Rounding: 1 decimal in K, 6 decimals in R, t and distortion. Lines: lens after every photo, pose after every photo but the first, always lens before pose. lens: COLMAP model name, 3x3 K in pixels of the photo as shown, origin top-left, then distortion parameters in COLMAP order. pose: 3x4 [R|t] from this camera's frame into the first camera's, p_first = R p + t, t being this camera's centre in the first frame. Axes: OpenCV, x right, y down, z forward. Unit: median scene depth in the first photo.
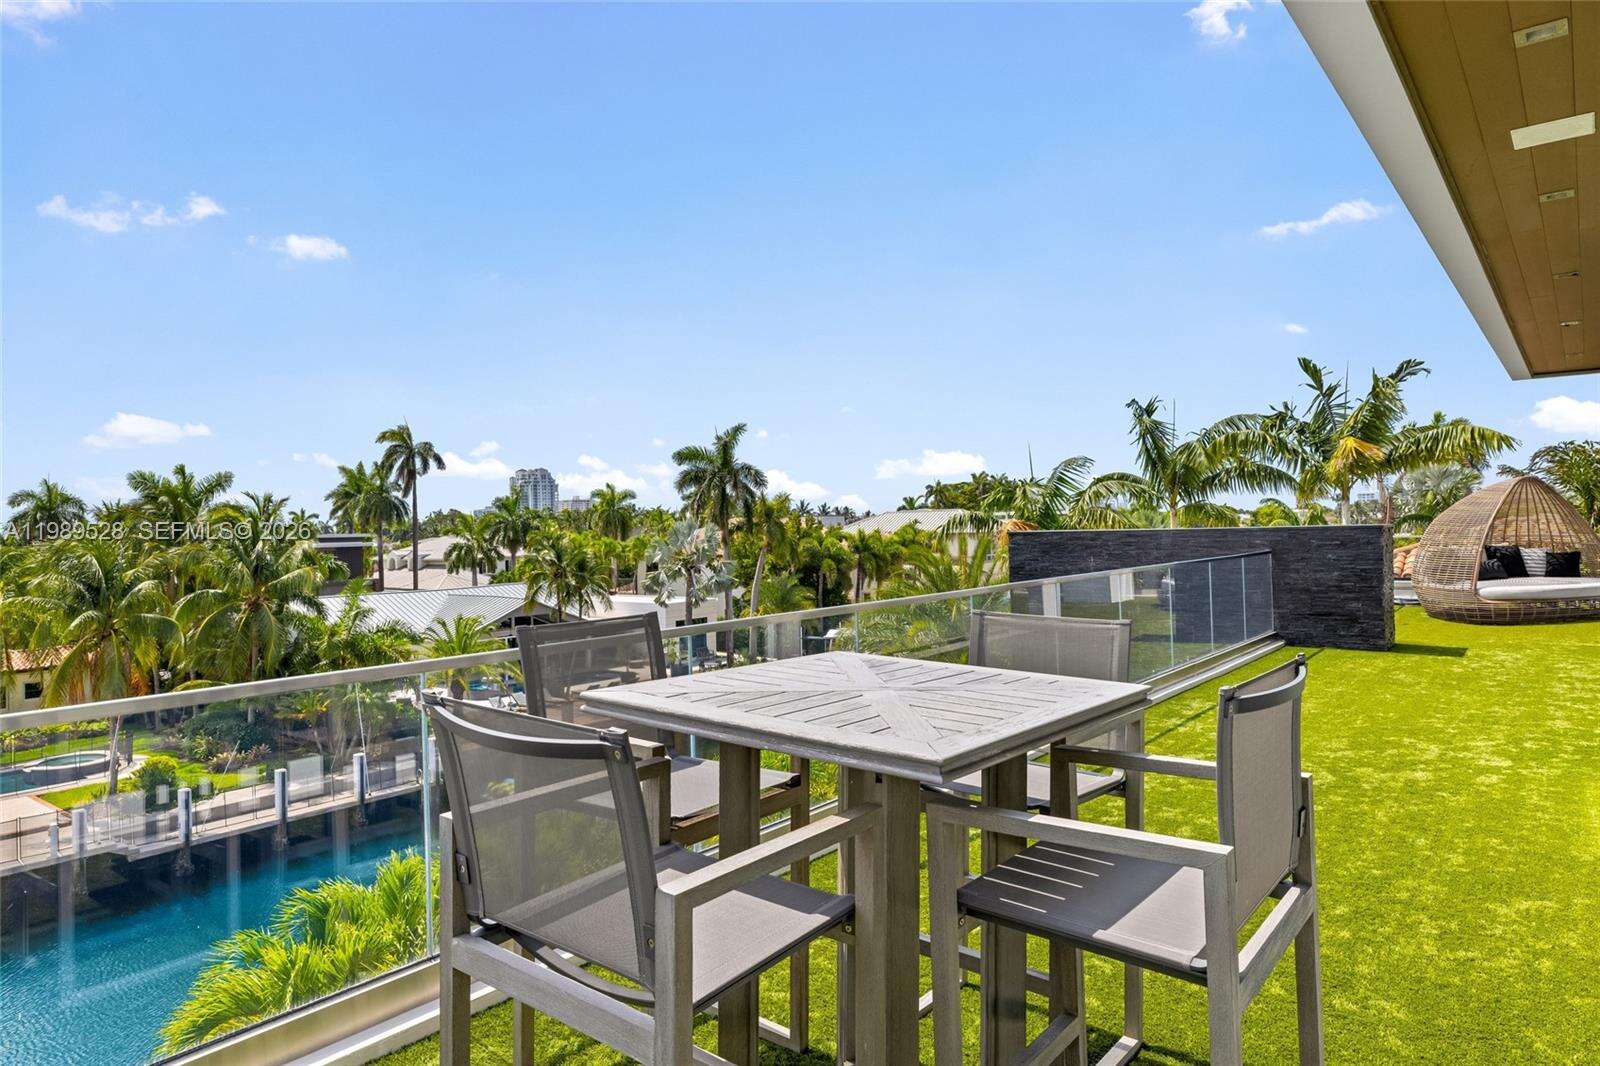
lens RADIAL K [[970.1, 0, 811.8], [0, 970.1, 537.0], [0, 0, 1]] dist [-0.007048, -0.001857]
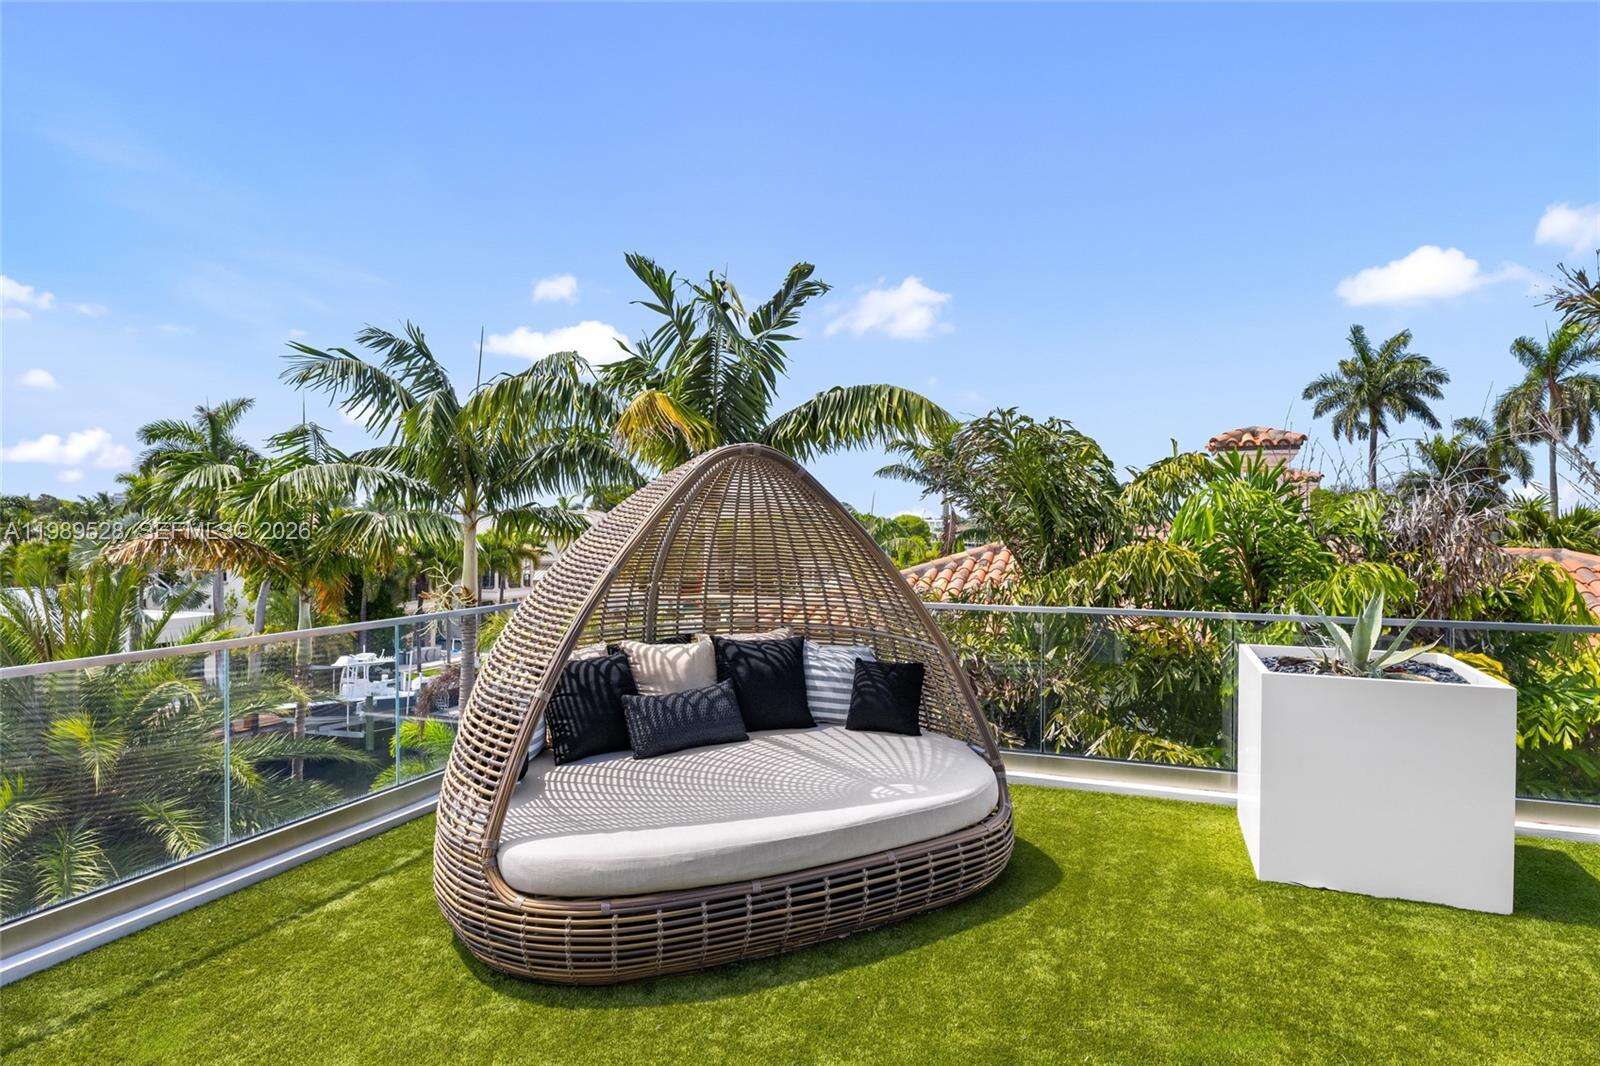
lens RADIAL K [[934.2, 0, 792.6], [0, 934.2, 532.8], [0, 0, 1]] dist [-0.013011, -0.000972]
pose [[0.952268, 0.020135, 0.304597, 0.120563], [-0.018689, 0.999796, -0.007662, -0.005879], [-0.304689, 0.001603, 0.952450, 0.127547]]
